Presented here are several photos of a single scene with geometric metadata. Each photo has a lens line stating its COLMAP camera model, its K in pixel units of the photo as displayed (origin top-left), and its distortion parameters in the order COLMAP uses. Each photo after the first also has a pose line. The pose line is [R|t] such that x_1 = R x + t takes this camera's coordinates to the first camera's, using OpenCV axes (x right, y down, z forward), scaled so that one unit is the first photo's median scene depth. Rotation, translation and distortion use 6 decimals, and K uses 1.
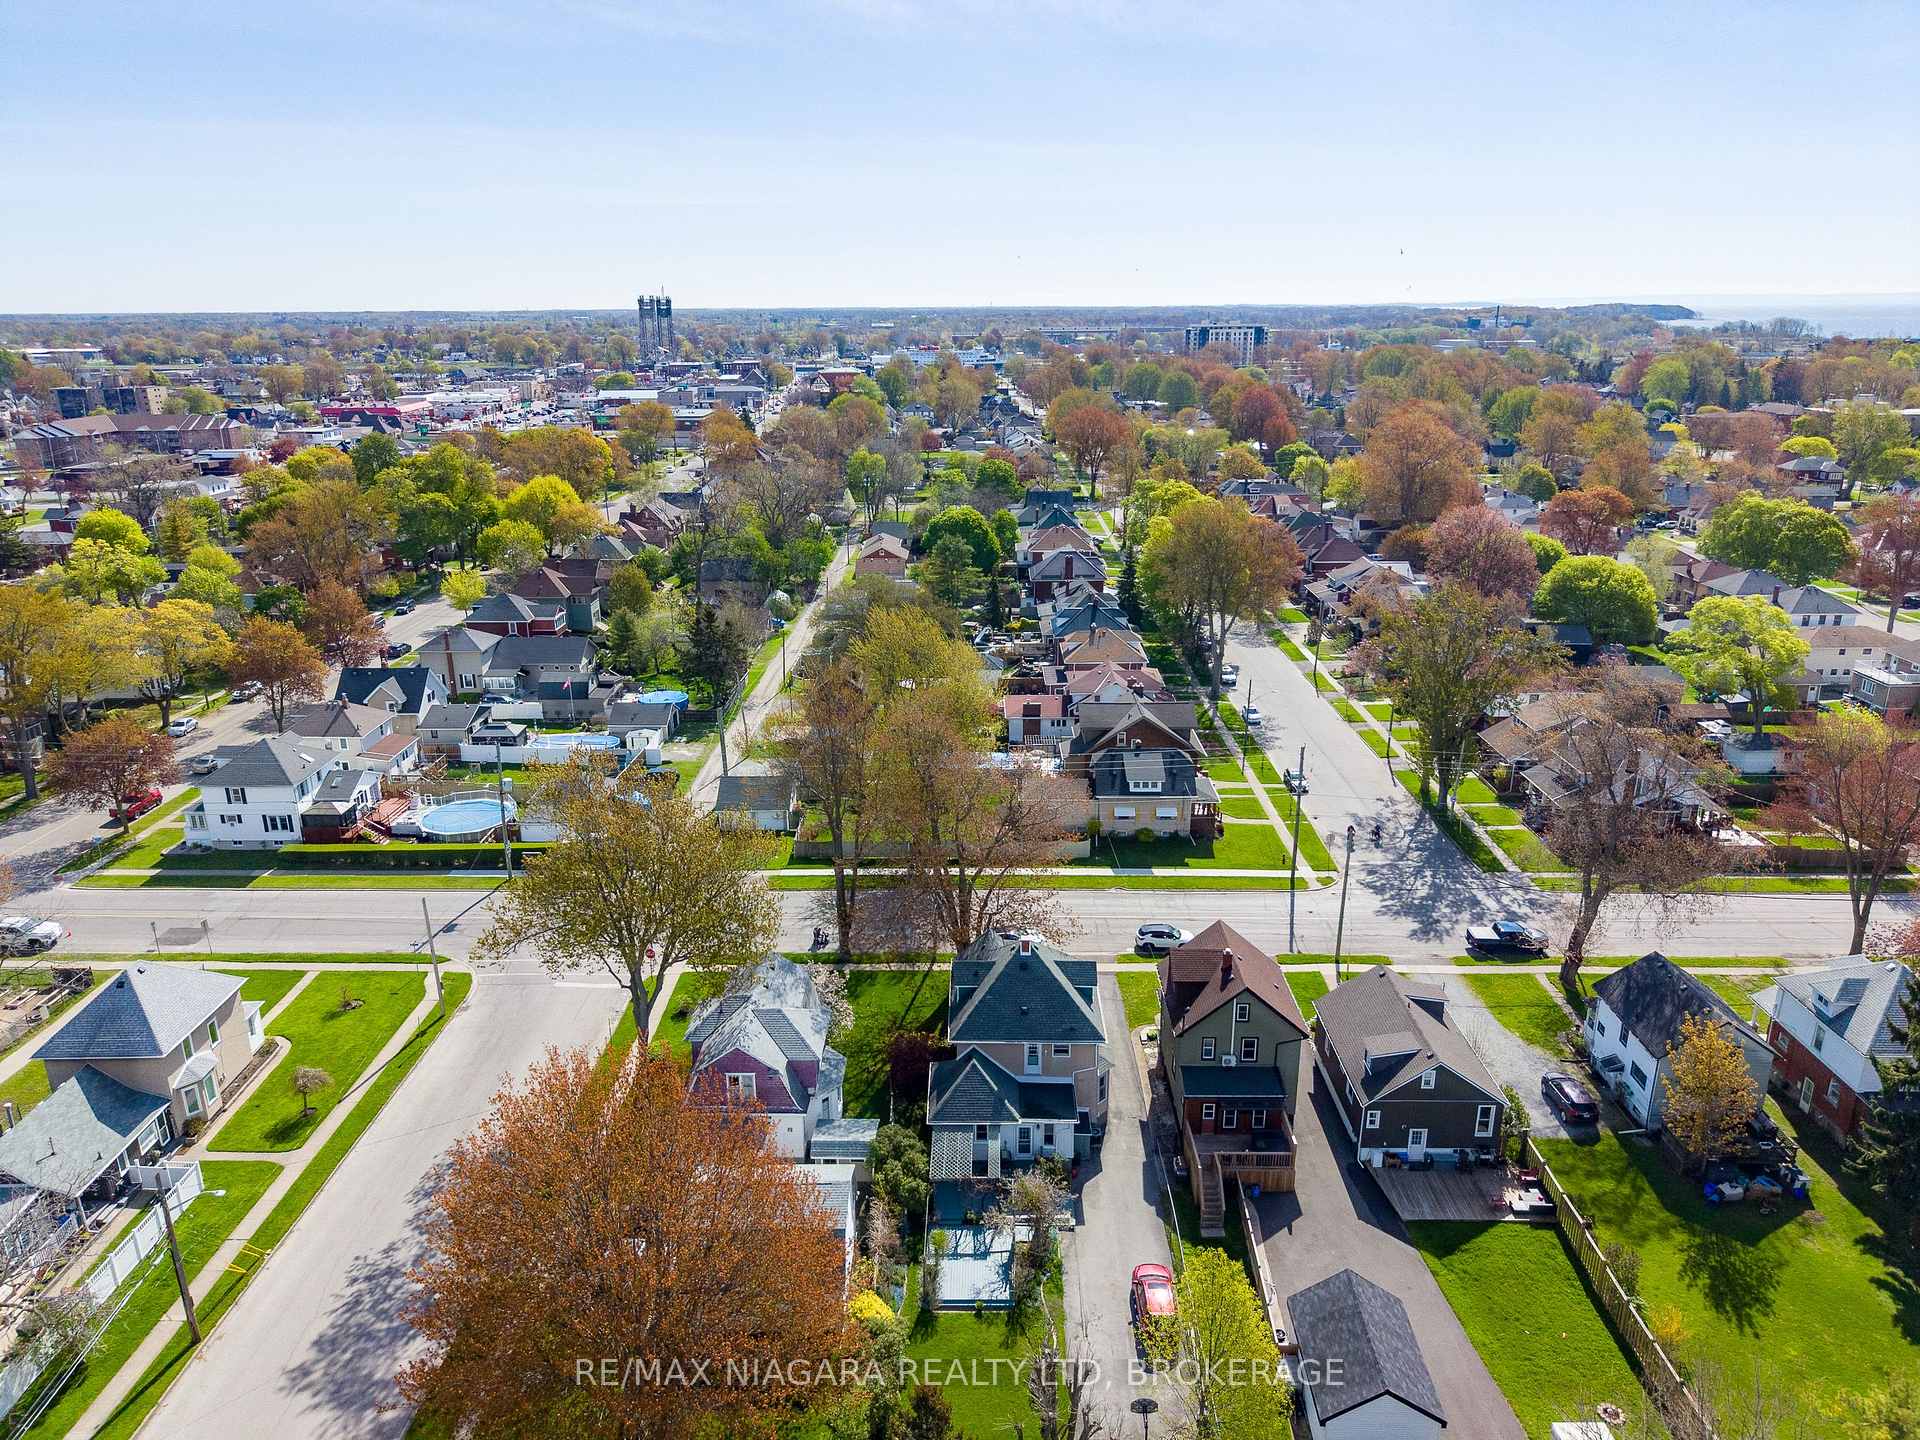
lens RADIAL K [[1290.0, 0, 960.0], [0, 1290.0, 720.0], [0, 0, 1]] dist [0.015000, -0.012009]
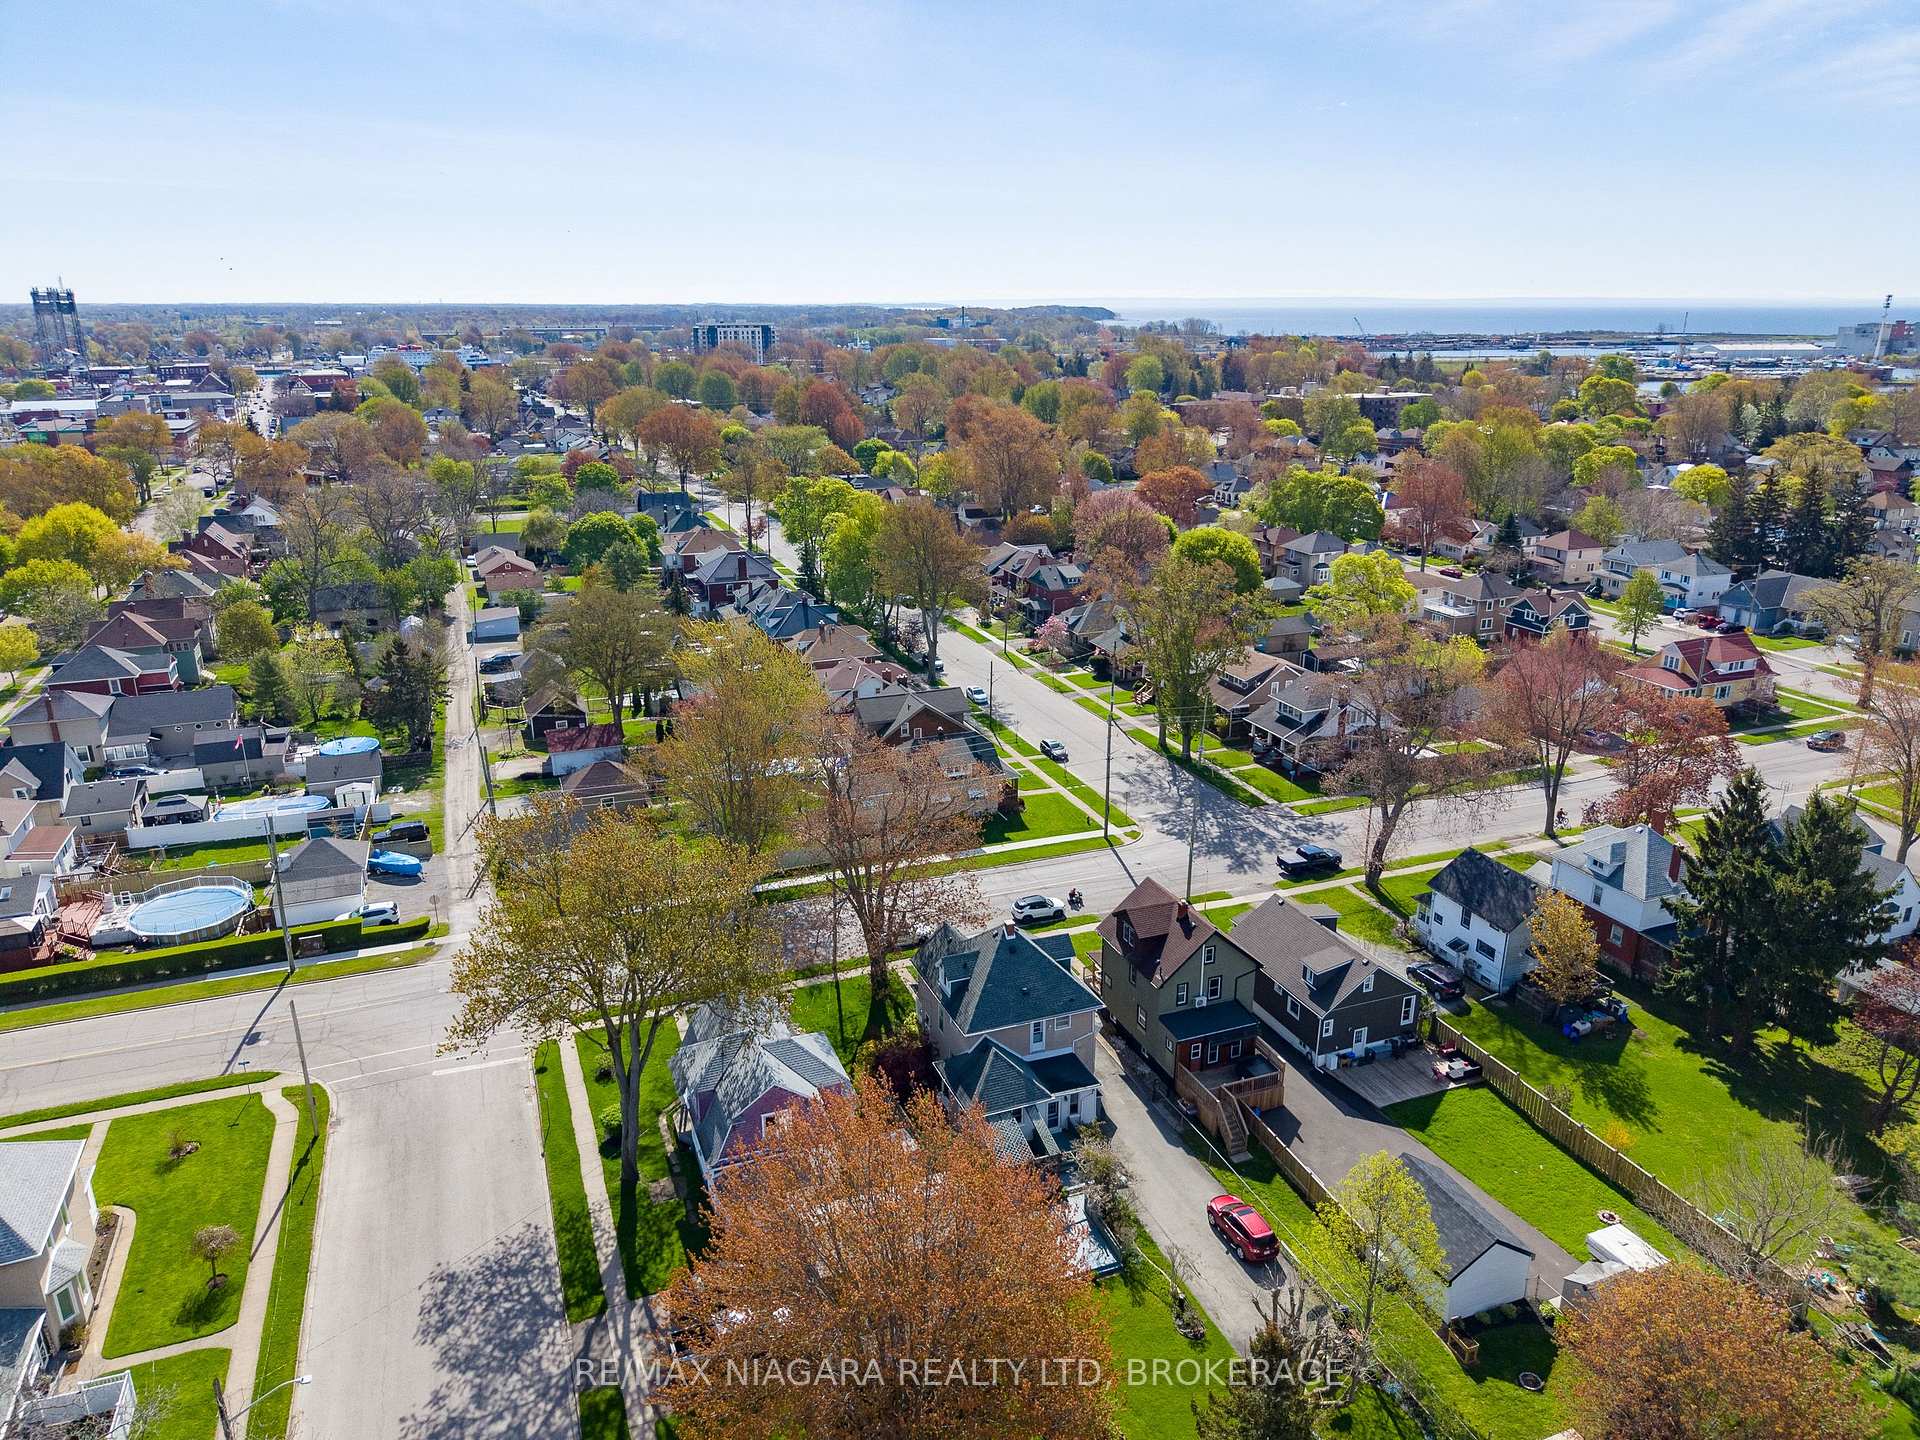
lens RADIAL K [[1290.0, 0, 960.0], [0, 1290.0, 720.0], [0, 0, 1]] dist [0.015000, -0.012009]
pose [[0.925348, -0.111137, 0.362462, -0.212194], [0.110860, 0.993601, 0.021633, -0.010338], [-0.362547, 0.020165, 0.931747, 0.037188]]
